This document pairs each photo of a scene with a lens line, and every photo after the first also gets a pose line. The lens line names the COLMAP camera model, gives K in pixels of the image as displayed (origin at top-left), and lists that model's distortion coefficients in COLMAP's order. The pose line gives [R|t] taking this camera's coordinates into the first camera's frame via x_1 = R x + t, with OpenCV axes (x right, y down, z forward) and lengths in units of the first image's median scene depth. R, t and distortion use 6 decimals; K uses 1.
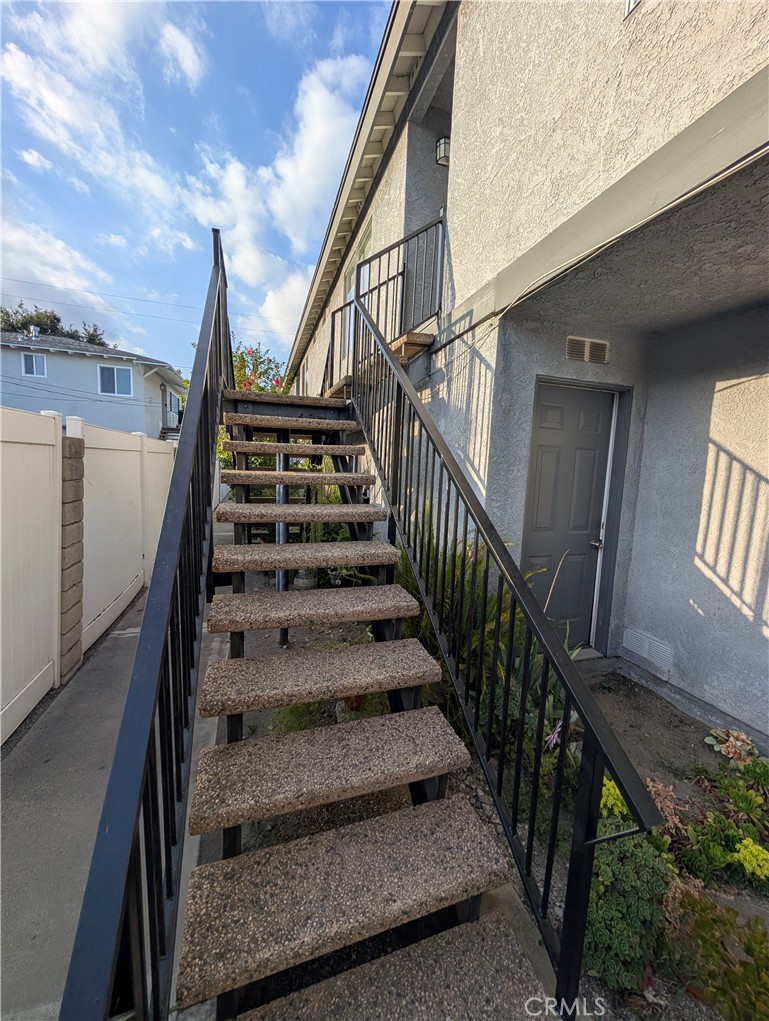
lens RADIAL K [[374.4, 0, 383.2], [0, 374.4, 510.6], [0, 0, 1]] dist [-0.002656, 0.000986]
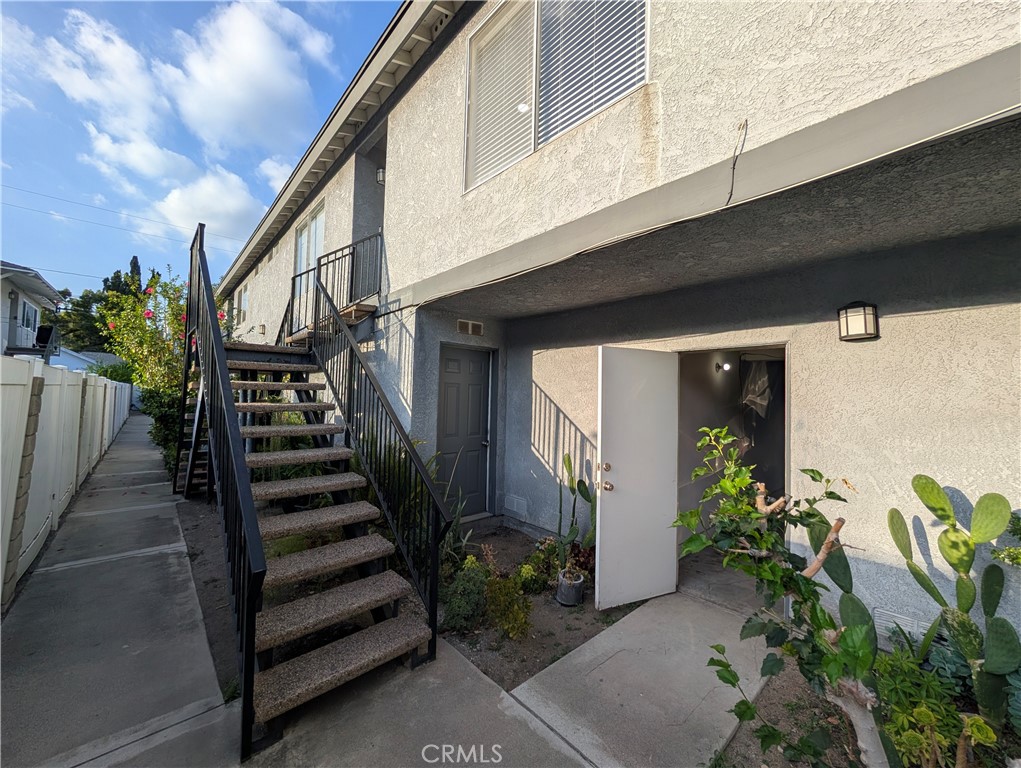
lens RADIAL K [[374.4, 0, 507.6], [0, 374.4, 384.7], [0, 0, 1]] dist [-0.002656, 0.000986]
pose [[0.901051, -0.001290, 0.433711, -0.040293], [0.060496, 0.990594, -0.122737, 0.046691], [-0.429473, 0.136830, 0.892653, -0.552531]]
